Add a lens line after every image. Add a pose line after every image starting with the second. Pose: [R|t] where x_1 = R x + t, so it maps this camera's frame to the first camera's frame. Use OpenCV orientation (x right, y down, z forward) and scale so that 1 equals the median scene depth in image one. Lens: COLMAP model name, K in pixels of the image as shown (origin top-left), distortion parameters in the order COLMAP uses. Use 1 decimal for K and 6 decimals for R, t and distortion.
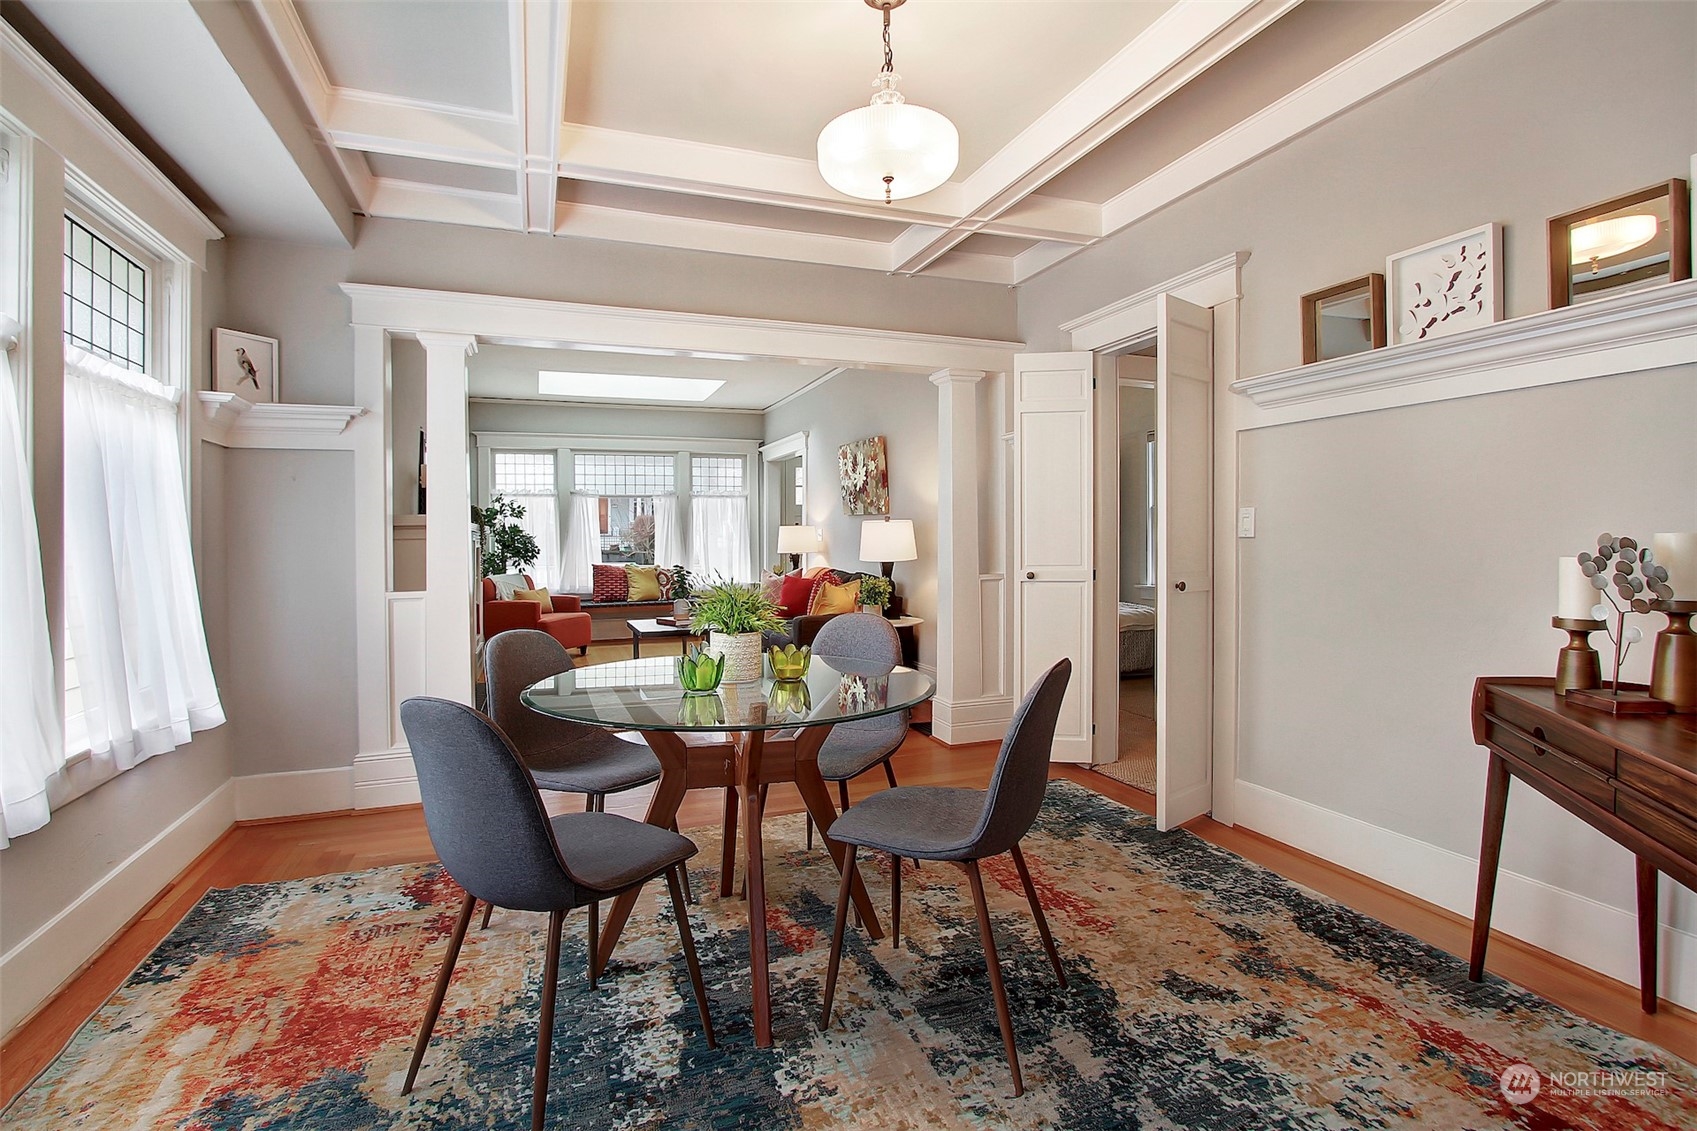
lens RADIAL K [[804.3, 0, 853.9], [0, 804.3, 538.5], [0, 0, 1]] dist [-0.023691, 0.002376]
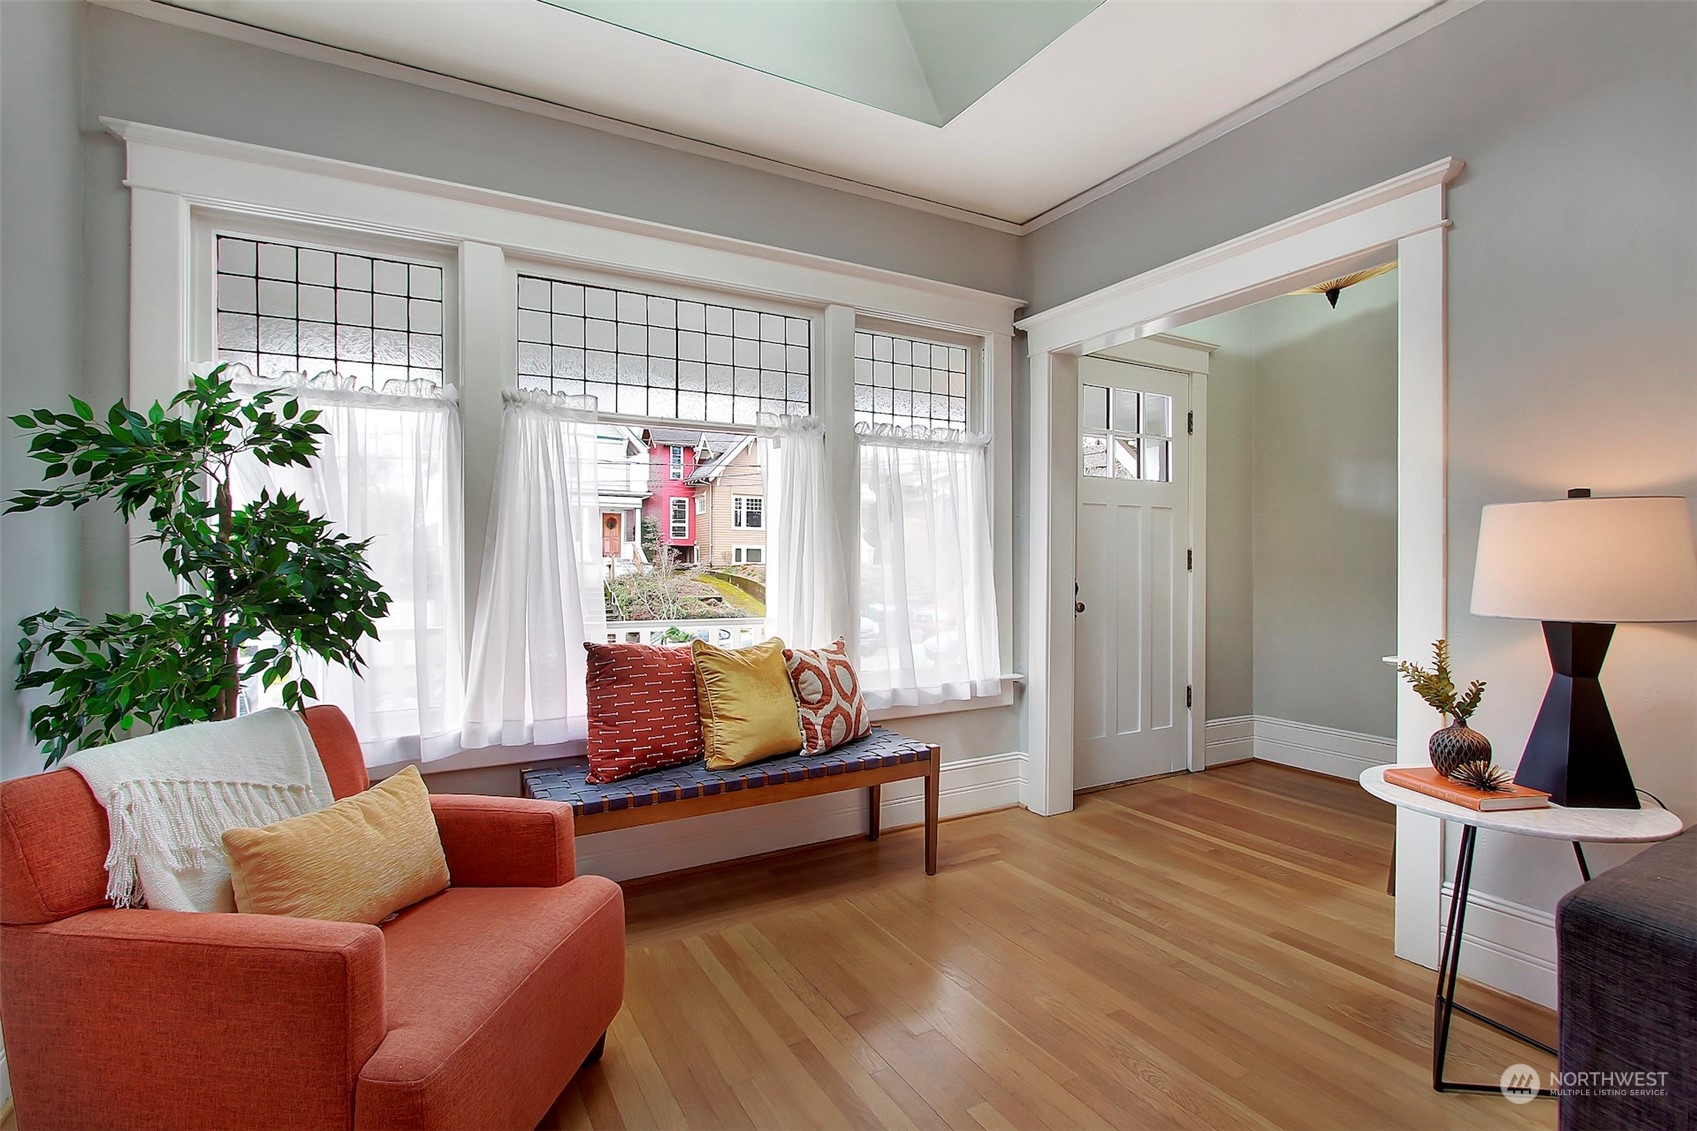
lens RADIAL K [[804.3, 0, 851.5], [0, 804.3, 561.7], [0, 0, 1]] dist [-0.023691, 0.002376]
pose [[0.991680, 0.003040, 0.128693, -0.271814], [-0.002398, 0.999984, -0.005143, 0.004042], [-0.128706, 0.004792, 0.991671, 0.711465]]
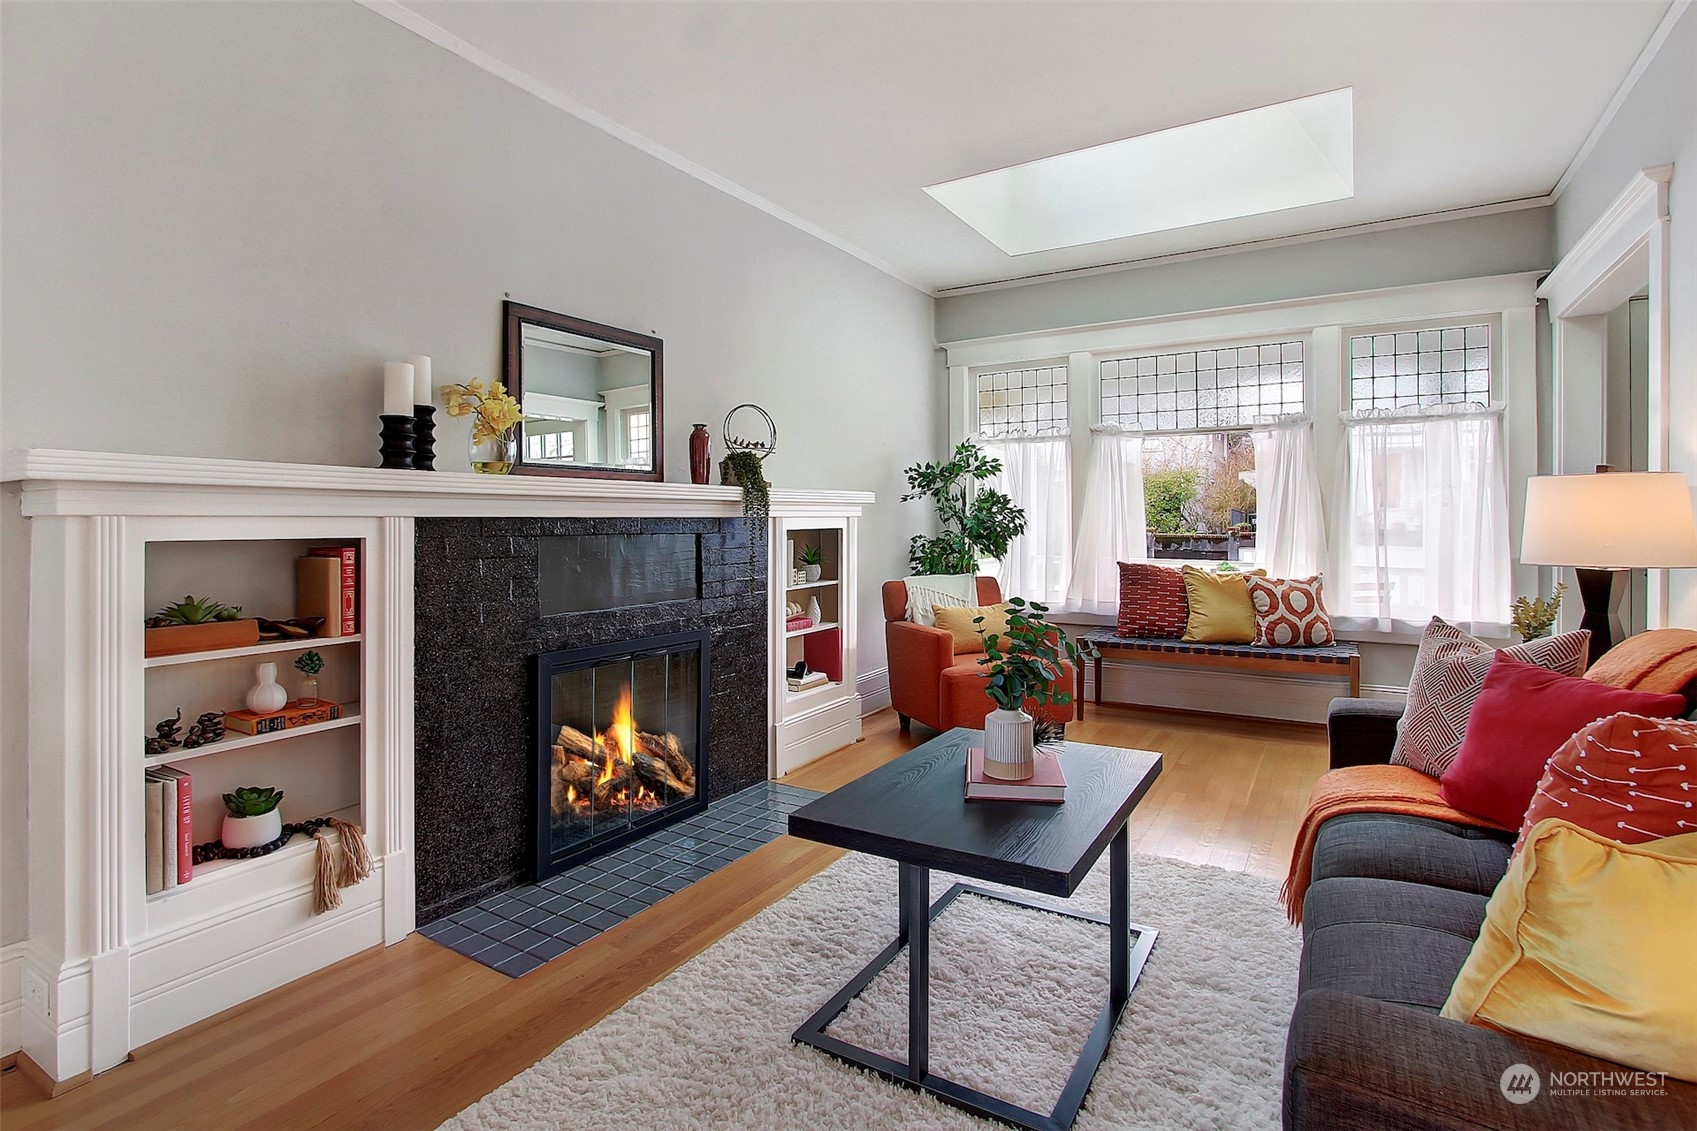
lens RADIAL K [[804.3, 0, 848.9], [0, 804.3, 513.1], [0, 0, 1]] dist [-0.023691, 0.002376]
pose [[0.594250, 0.001584, -0.804279, -0.005971], [-0.001789, 0.999998, 0.000648, -0.000383], [0.804278, 0.001054, 0.594252, 0.547883]]
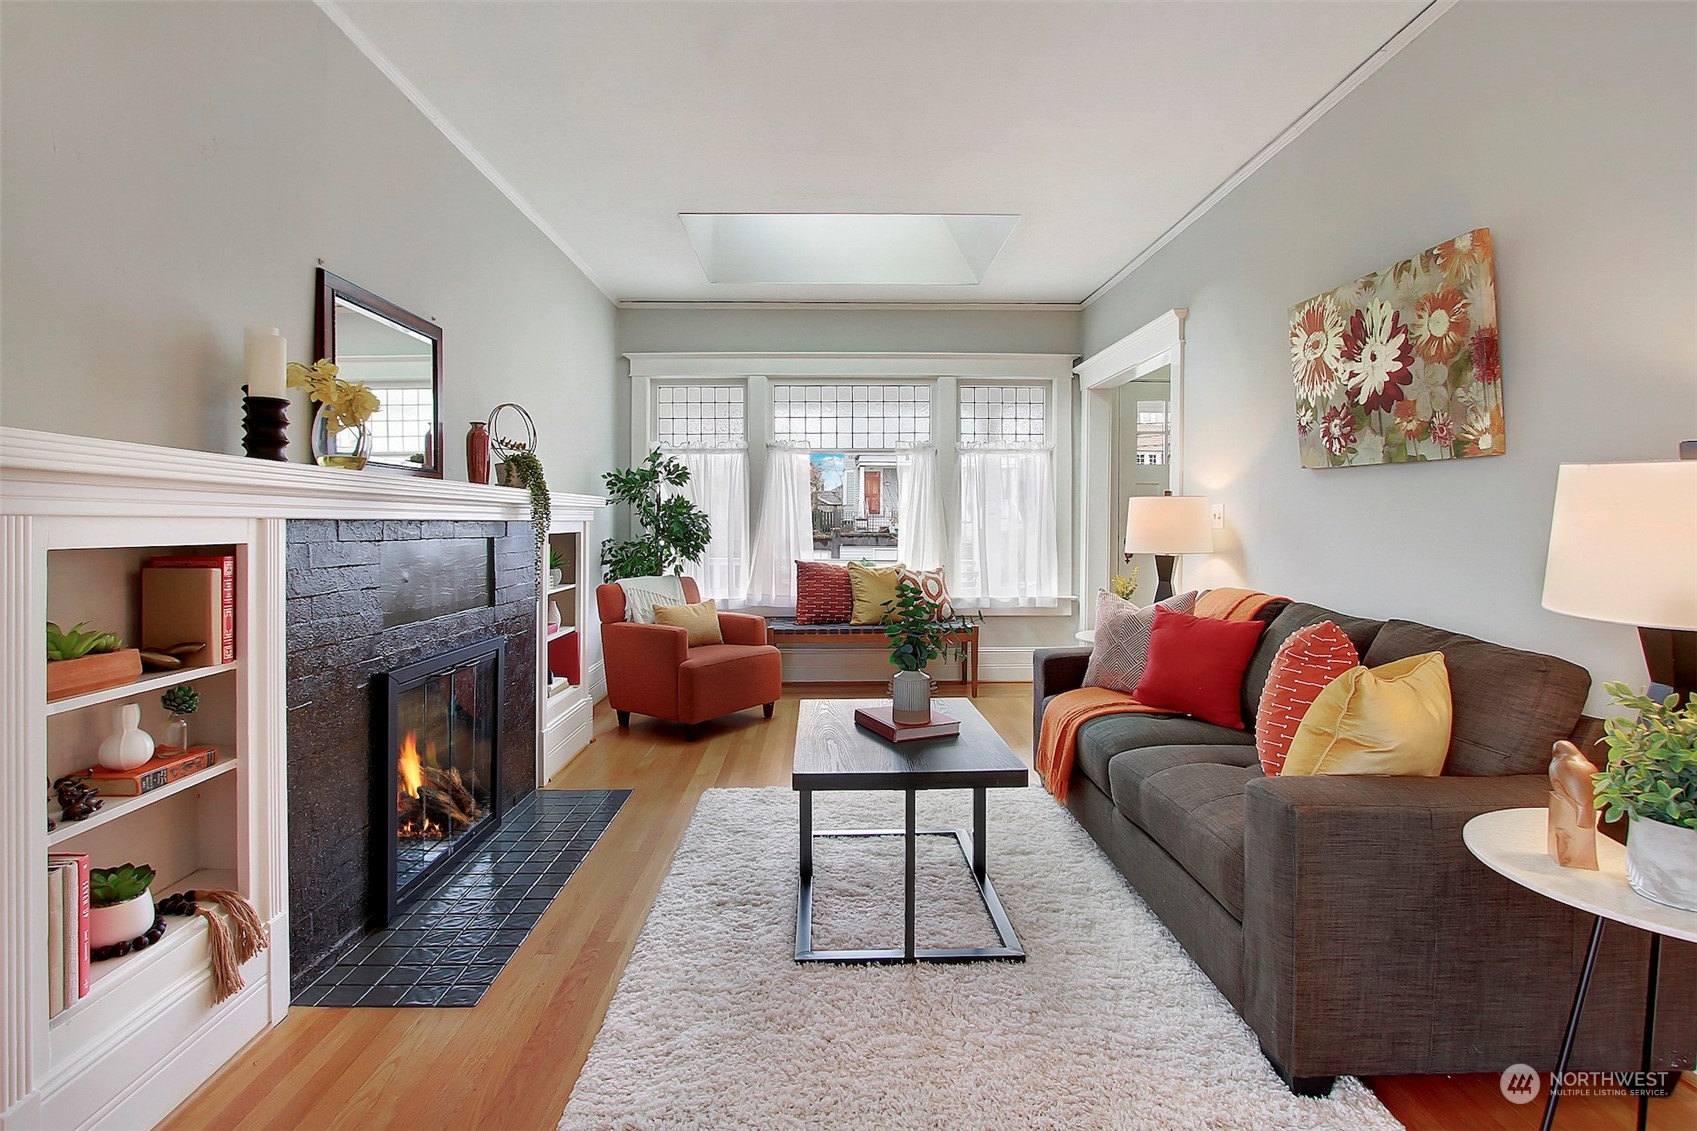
lens RADIAL K [[804.3, 0, 825.1], [0, 804.3, 519.1], [0, 0, 1]] dist [-0.023691, 0.002376]
pose [[0.930167, 0.008451, -0.367041, -0.079799], [-0.009153, 0.999958, -0.000171, 0.000008], [0.367024, 0.003518, 0.930205, 0.438937]]
